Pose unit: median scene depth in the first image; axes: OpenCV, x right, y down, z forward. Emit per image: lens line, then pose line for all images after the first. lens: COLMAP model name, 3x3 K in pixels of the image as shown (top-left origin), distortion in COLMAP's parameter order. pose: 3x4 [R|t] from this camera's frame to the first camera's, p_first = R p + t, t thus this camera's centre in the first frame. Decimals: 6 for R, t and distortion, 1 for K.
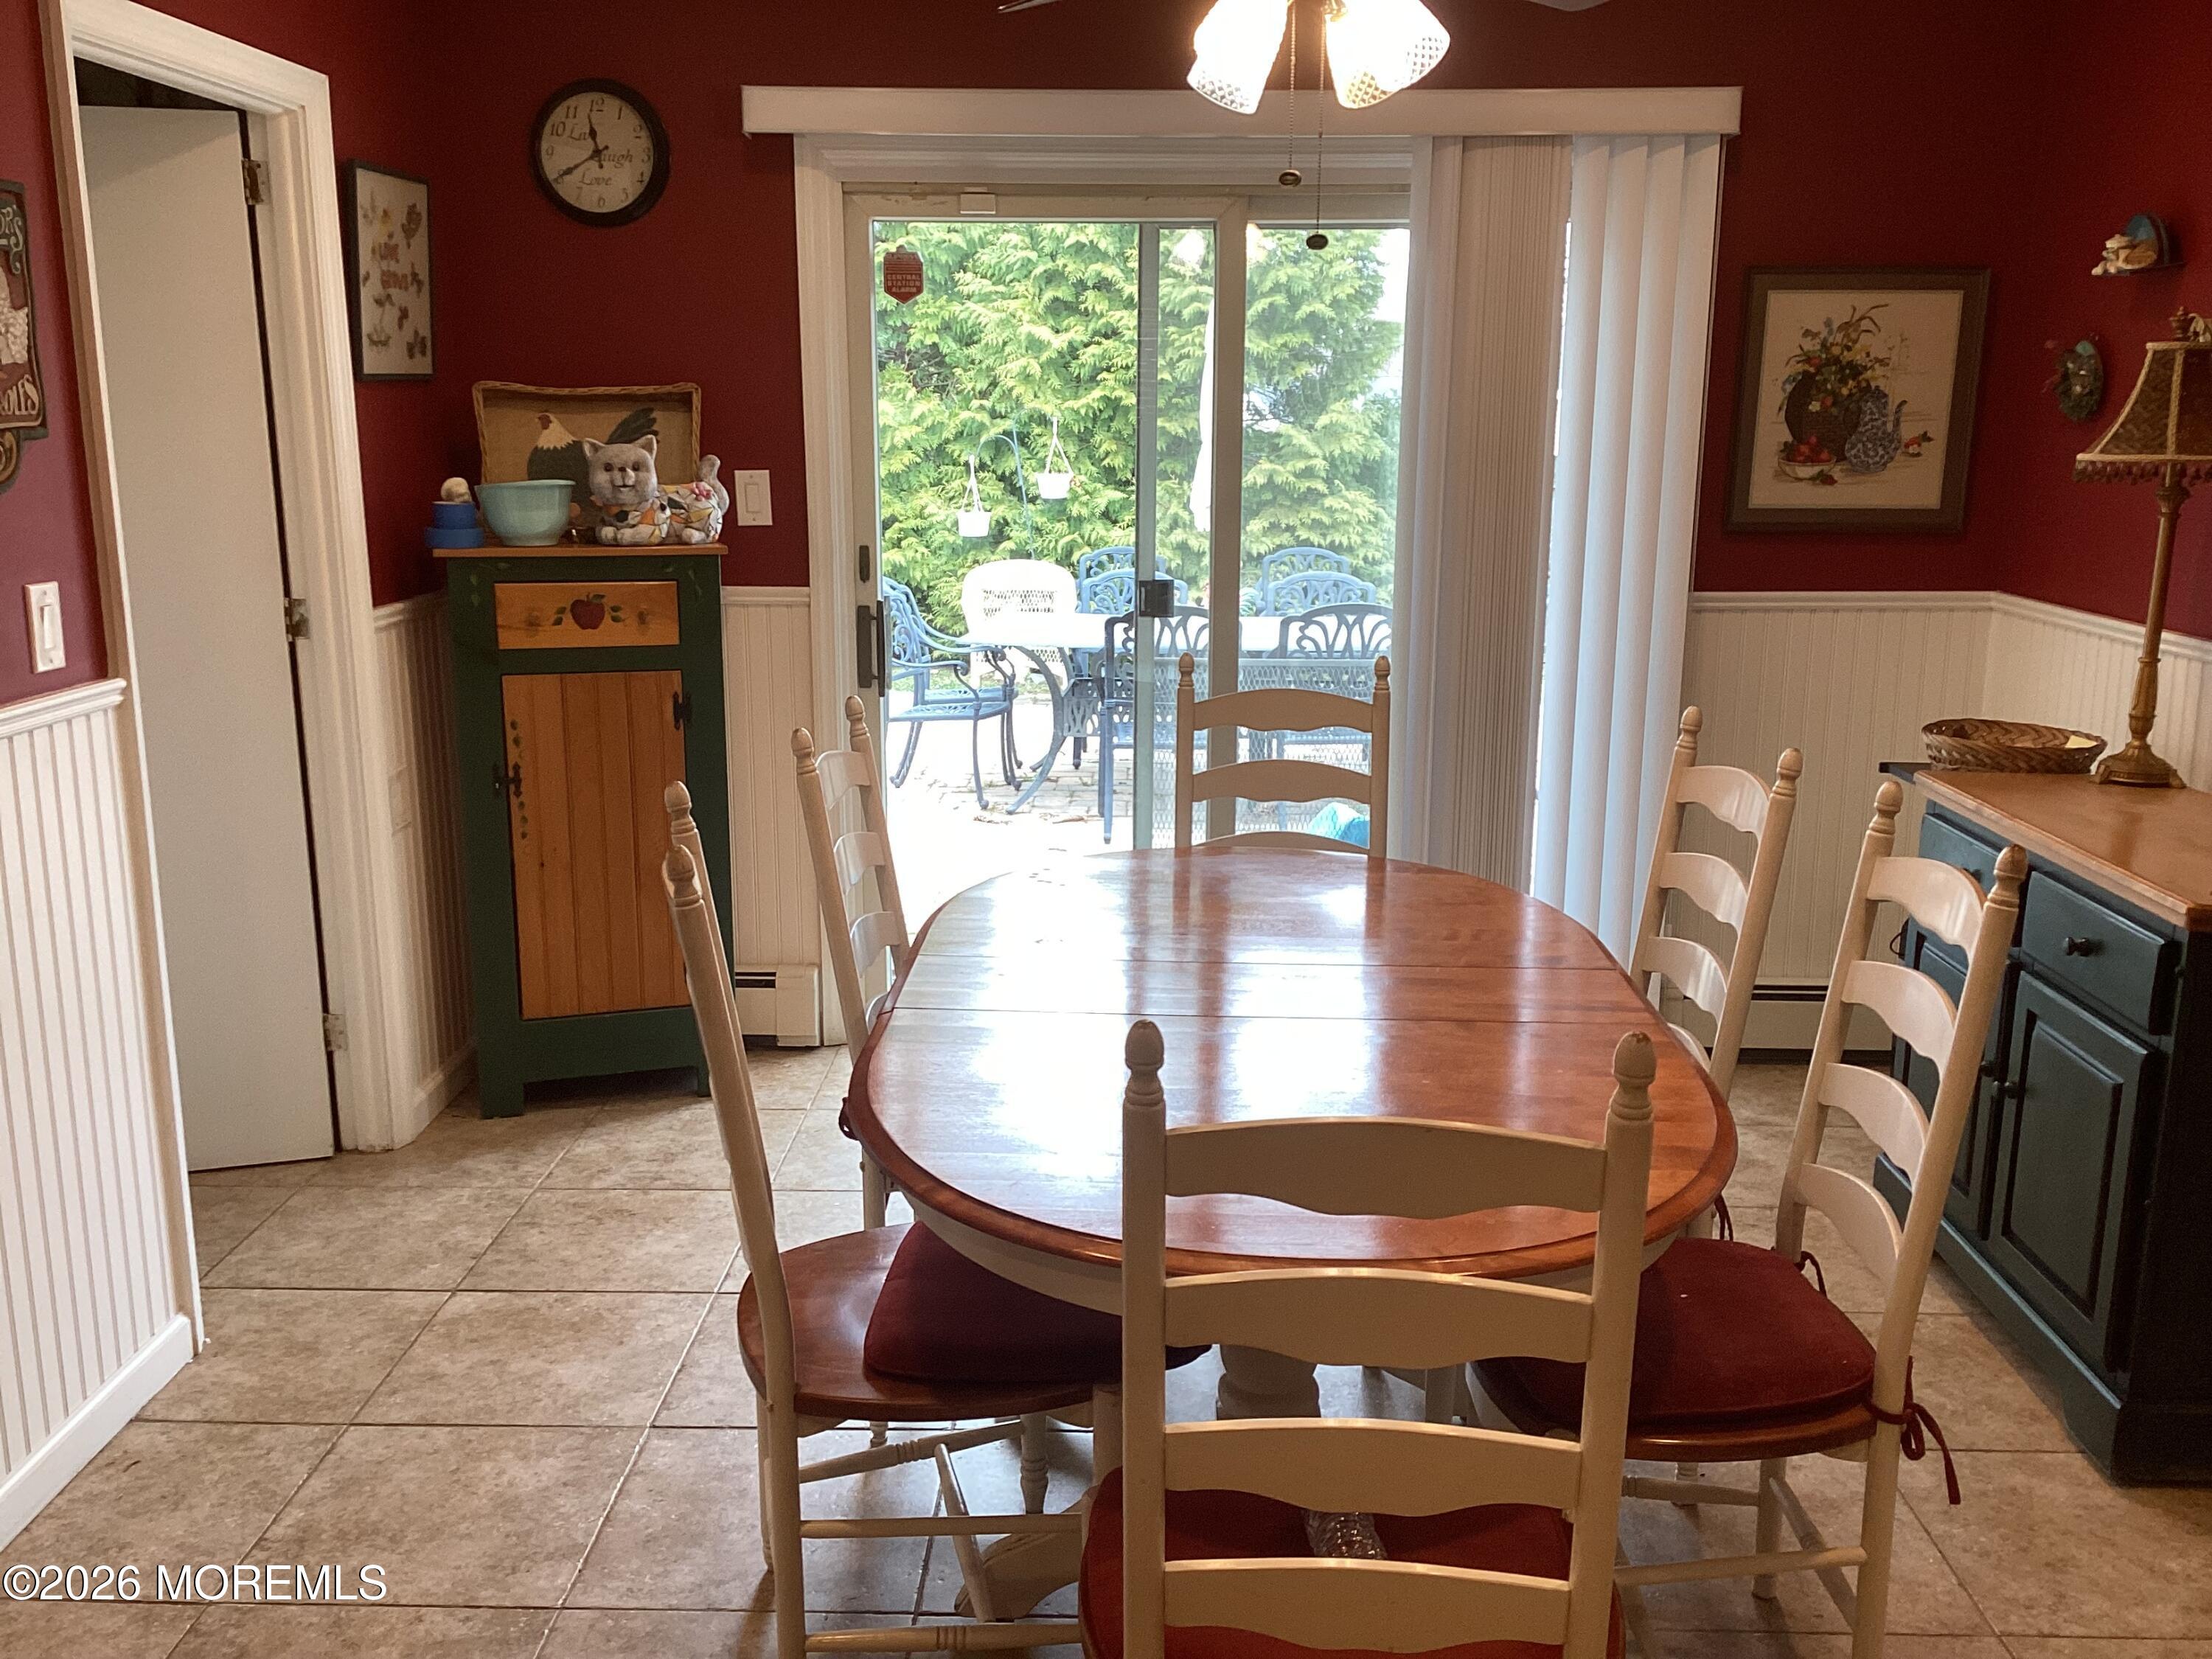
lens RADIAL K [[1993.7, 0, 1121.9], [0, 1993.7, 848.2], [0, 0, 1]] dist [0.075024, -0.125309]
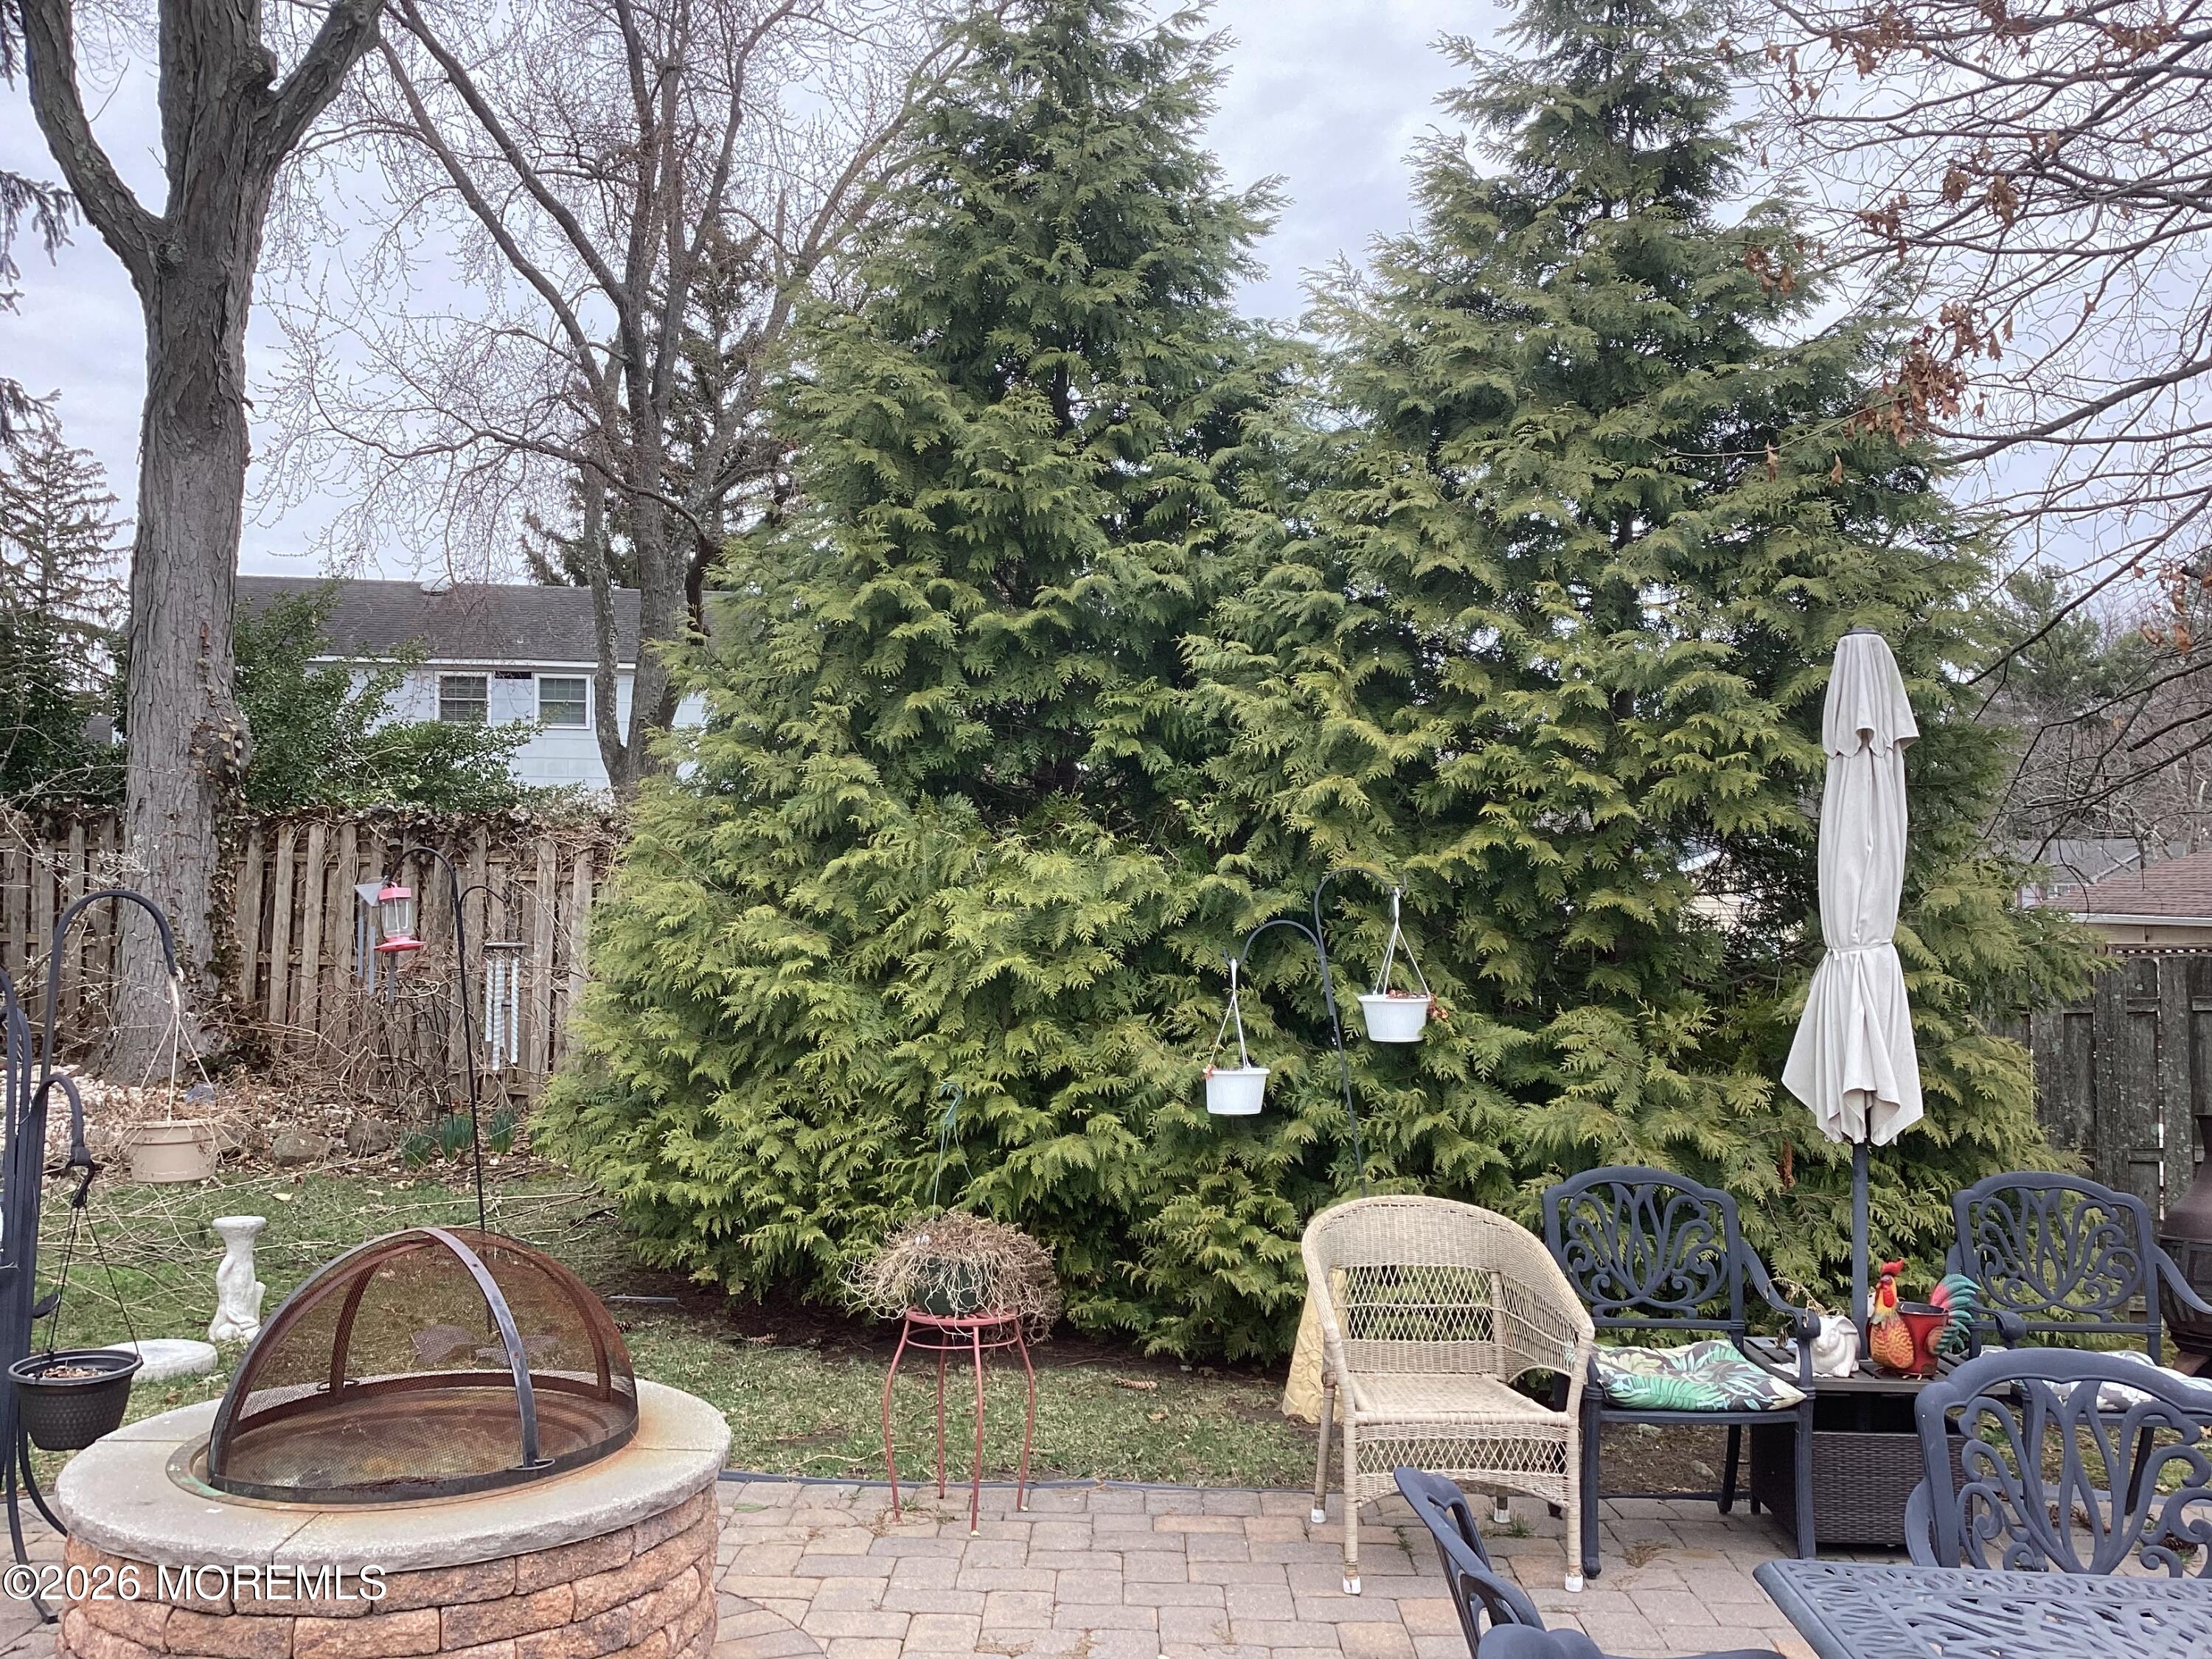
lens RADIAL K [[1993.7, 0, 1111.8], [0, 1993.7, 810.8], [0, 0, 1]] dist [0.075024, -0.125309]
pose [[0.999969, 0.006510, 0.004482, -0.106560], [-0.005202, 0.969032, -0.246880, -0.104334], [-0.005950, 0.246849, 0.969036, 0.484822]]
